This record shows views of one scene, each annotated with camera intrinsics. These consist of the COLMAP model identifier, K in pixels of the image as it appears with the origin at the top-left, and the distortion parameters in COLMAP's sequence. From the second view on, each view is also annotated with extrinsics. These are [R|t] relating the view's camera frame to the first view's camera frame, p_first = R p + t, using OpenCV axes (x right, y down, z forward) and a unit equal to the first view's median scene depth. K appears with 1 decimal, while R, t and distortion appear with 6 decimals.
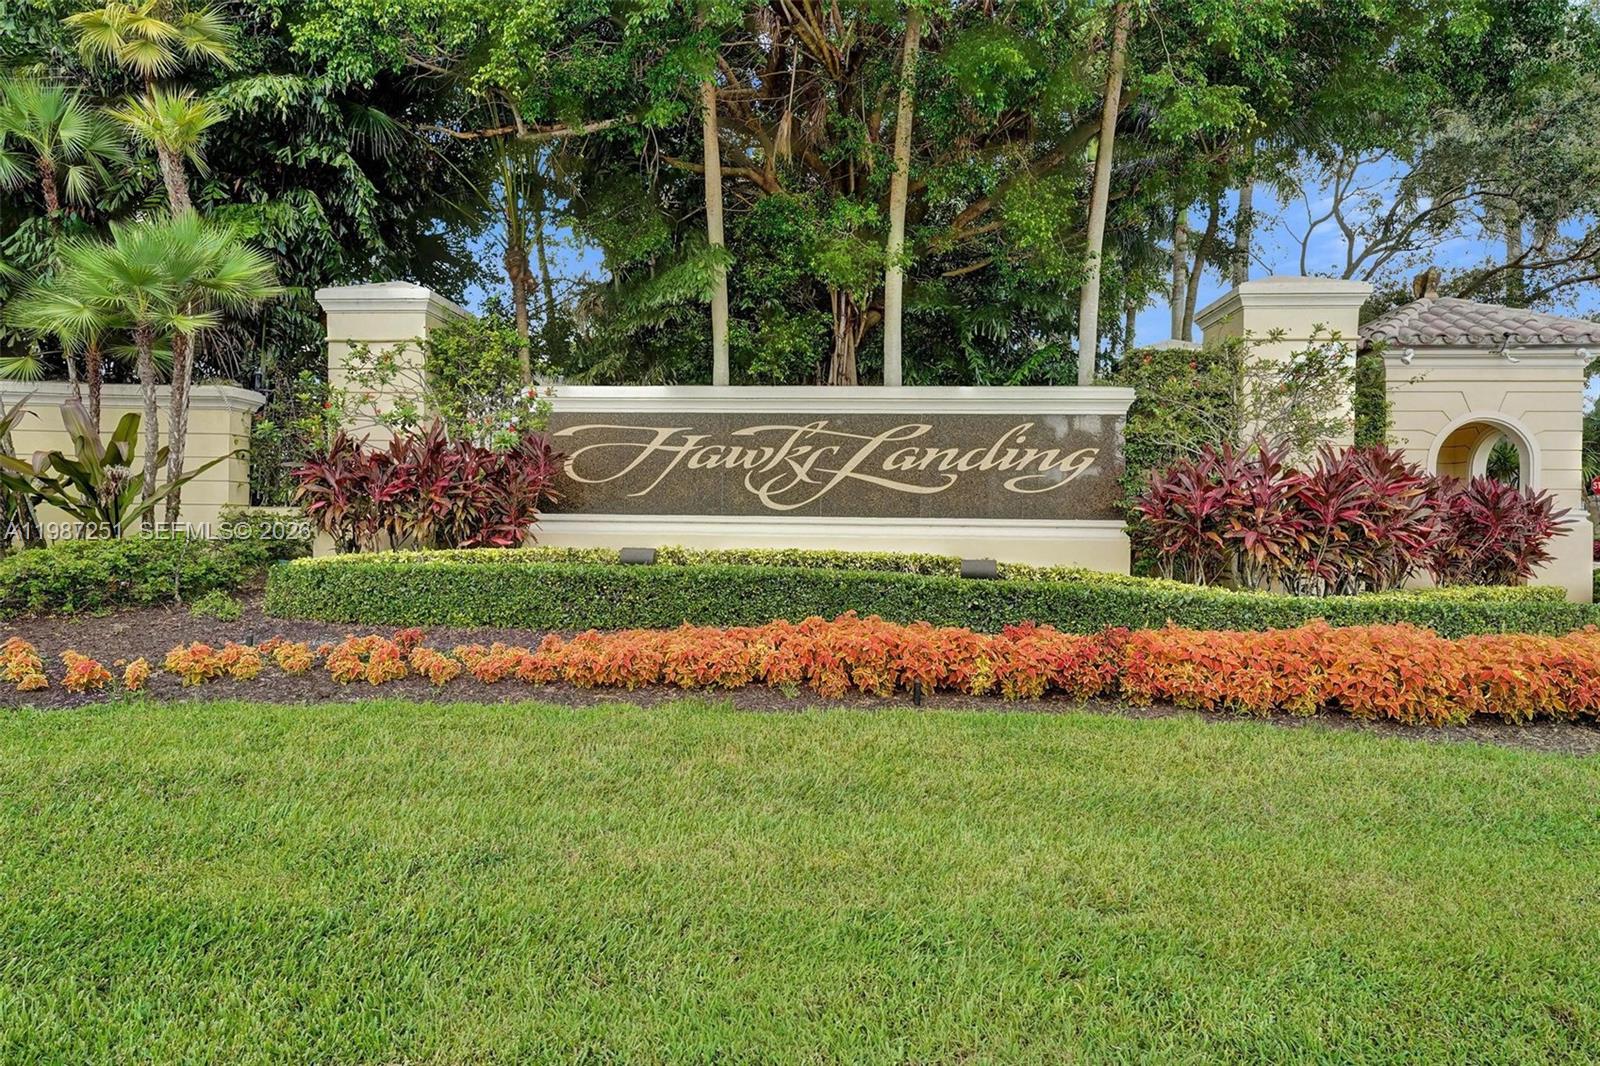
lens RADIAL K [[836.3, 0, 755.3], [0, 836.3, 531.9], [0, 0, 1]] dist [0.020985, -0.000473]
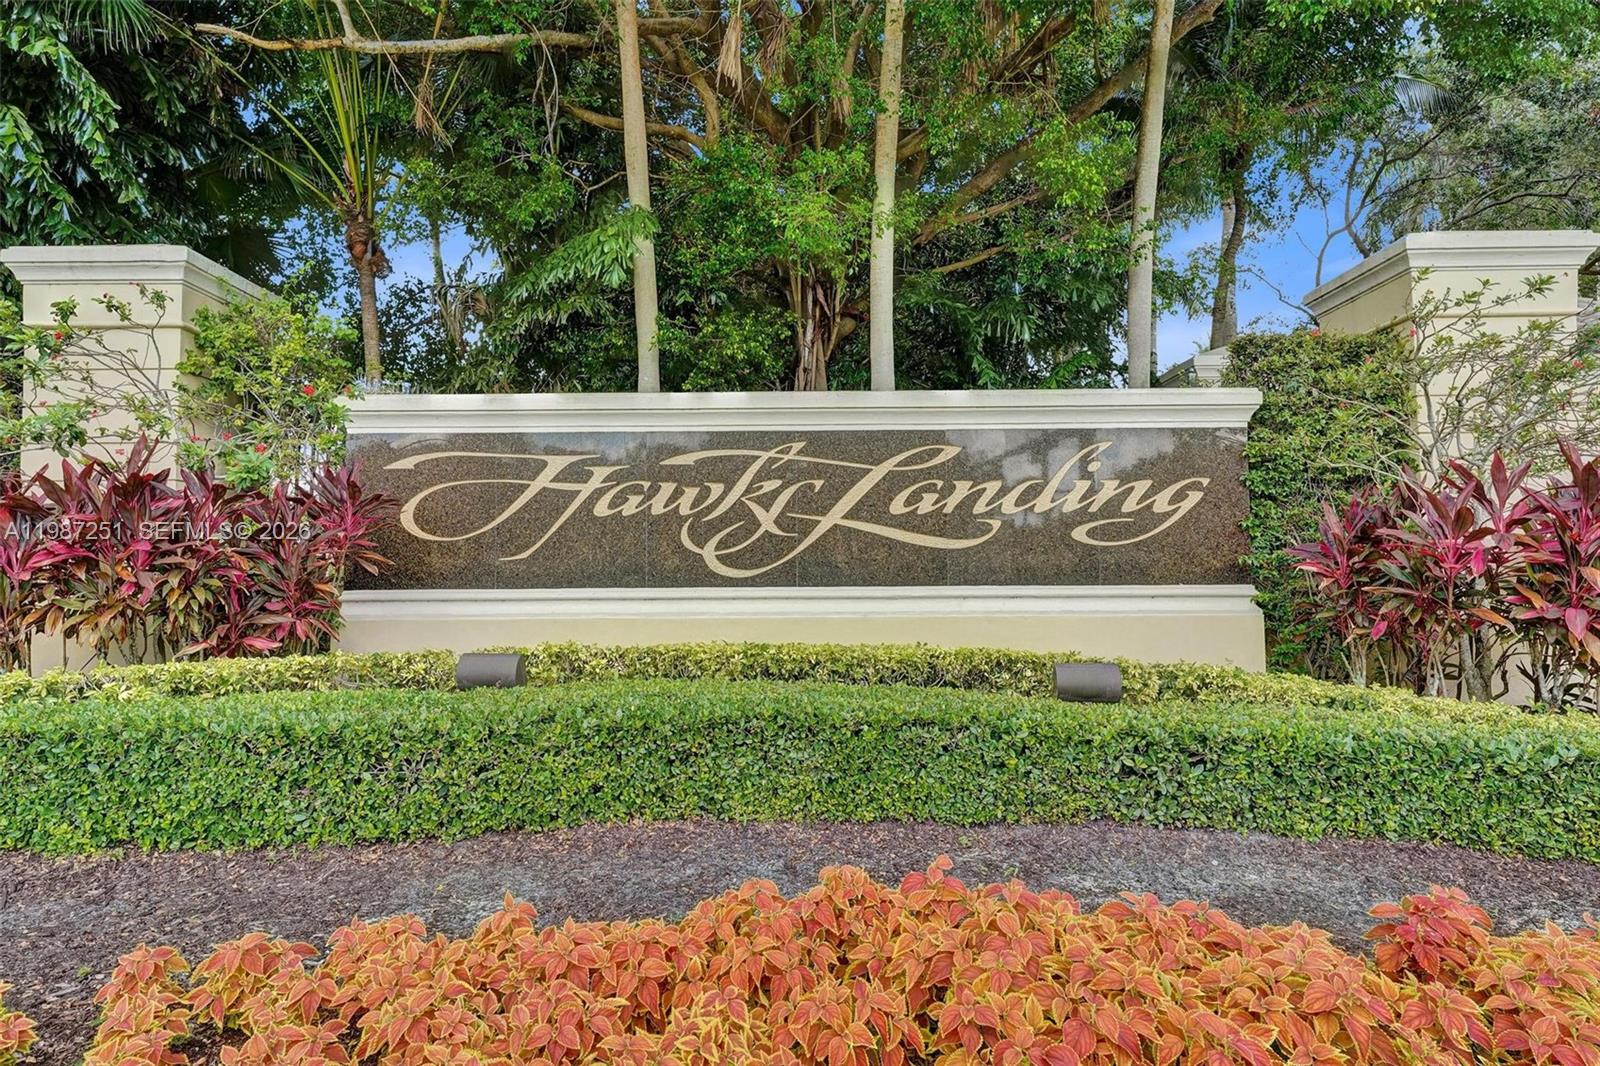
lens RADIAL K [[836.3, 0, 755.3], [0, 836.3, 531.9], [0, 0, 1]] dist [0.020985, -0.000473]
pose [[0.997813, -0.015180, 0.064337, 0.003454], [0.019434, 0.997630, -0.066010, -0.018388], [-0.063182, 0.067116, 0.995743, 0.343169]]
